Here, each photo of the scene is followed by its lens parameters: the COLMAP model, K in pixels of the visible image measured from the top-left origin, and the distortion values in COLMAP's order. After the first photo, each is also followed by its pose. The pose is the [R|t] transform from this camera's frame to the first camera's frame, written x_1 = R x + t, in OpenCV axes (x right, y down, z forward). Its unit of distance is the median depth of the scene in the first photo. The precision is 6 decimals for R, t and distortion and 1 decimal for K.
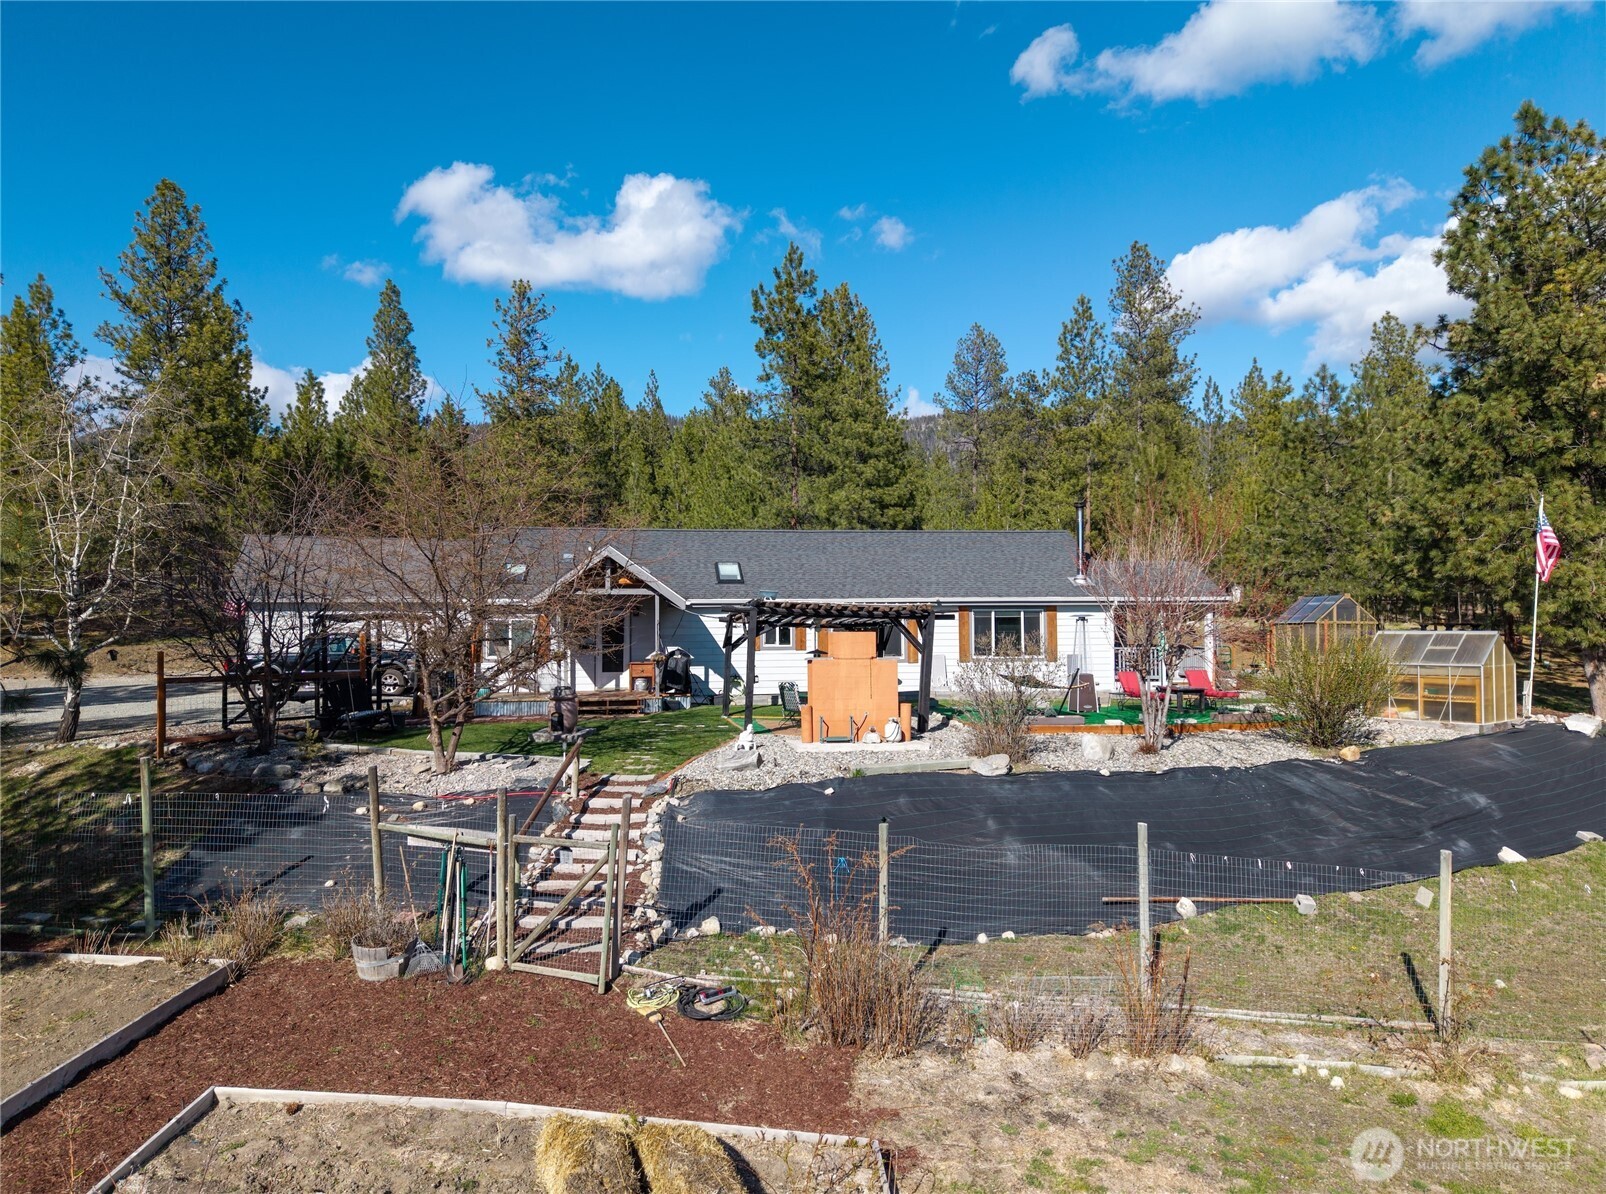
lens RADIAL K [[1117.4, 0, 803.4], [0, 1117.4, 593.5], [0, 0, 1]] dist [0.006223, 0.002447]
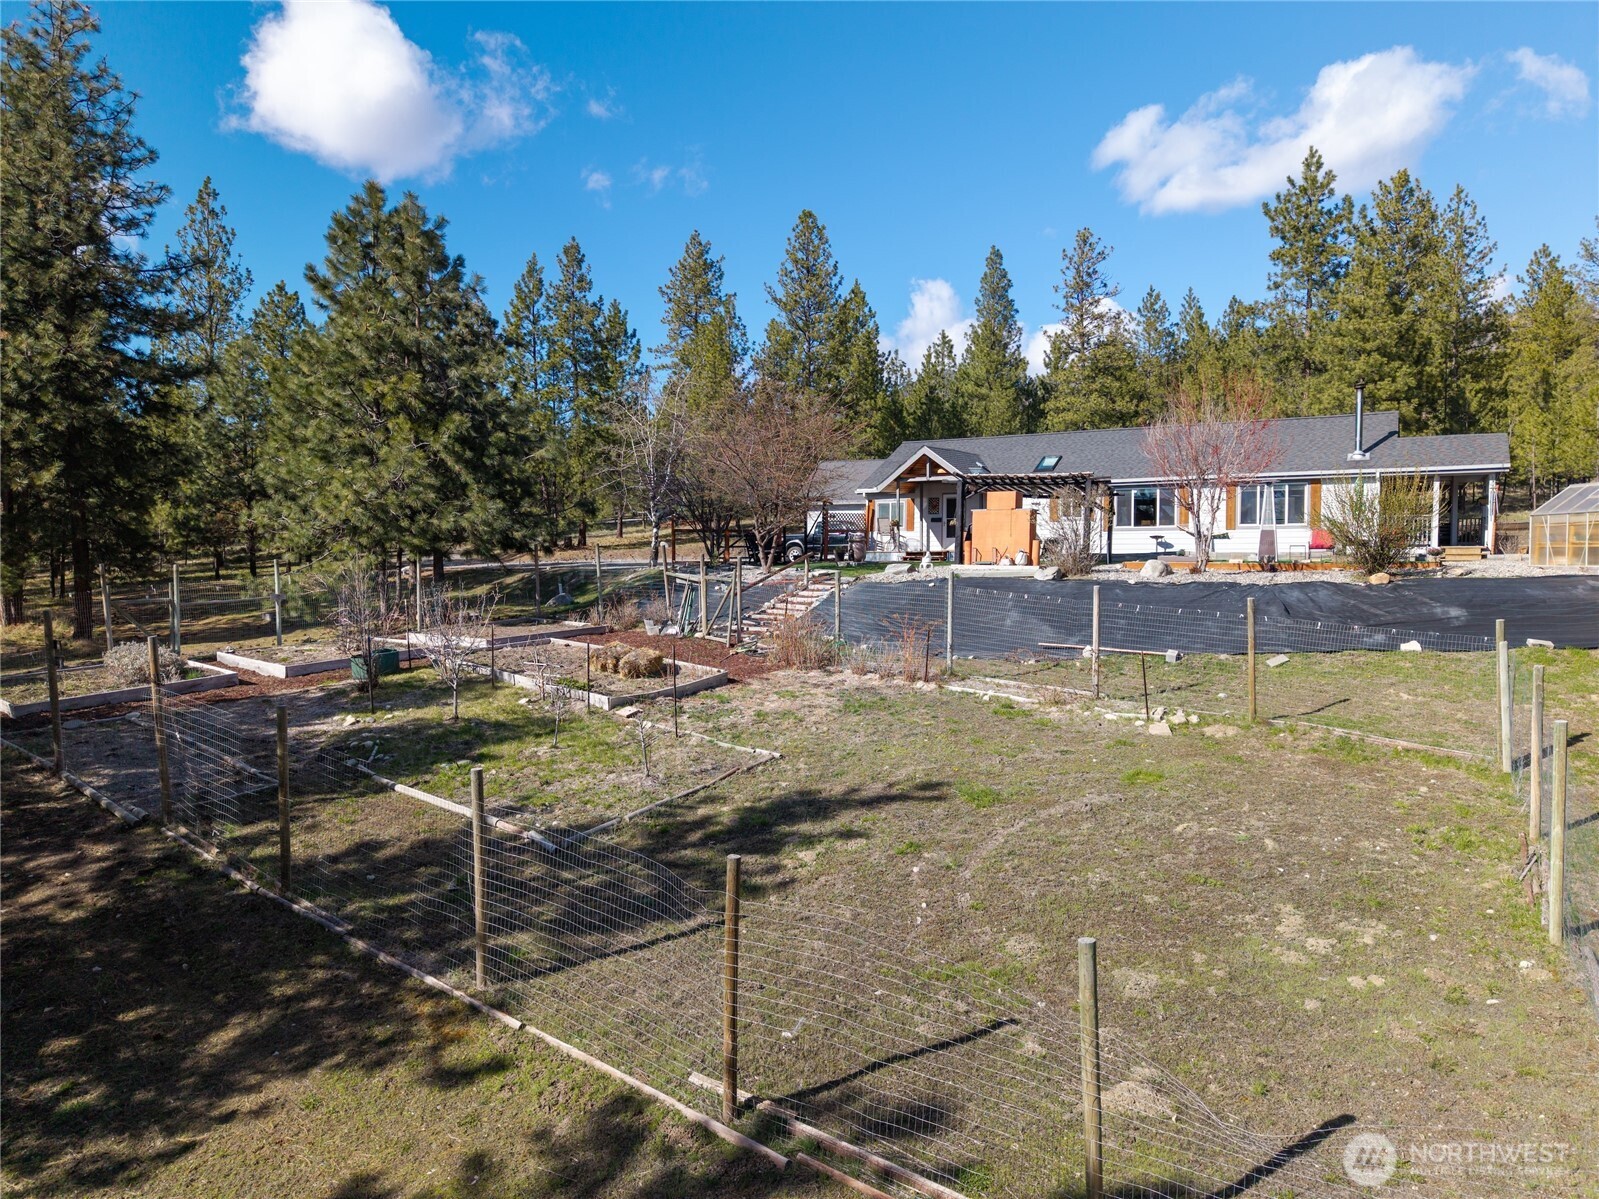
lens RADIAL K [[1112.5, 0, 799.1], [0, 1112.5, 601.6], [0, 0, 1]] dist [0.006223, 0.002447]
pose [[0.778817, 0.026166, -0.626705, 0.245392], [0.014633, 0.998100, 0.059856, 0.027880], [0.627081, -0.055788, 0.776954, -0.088579]]
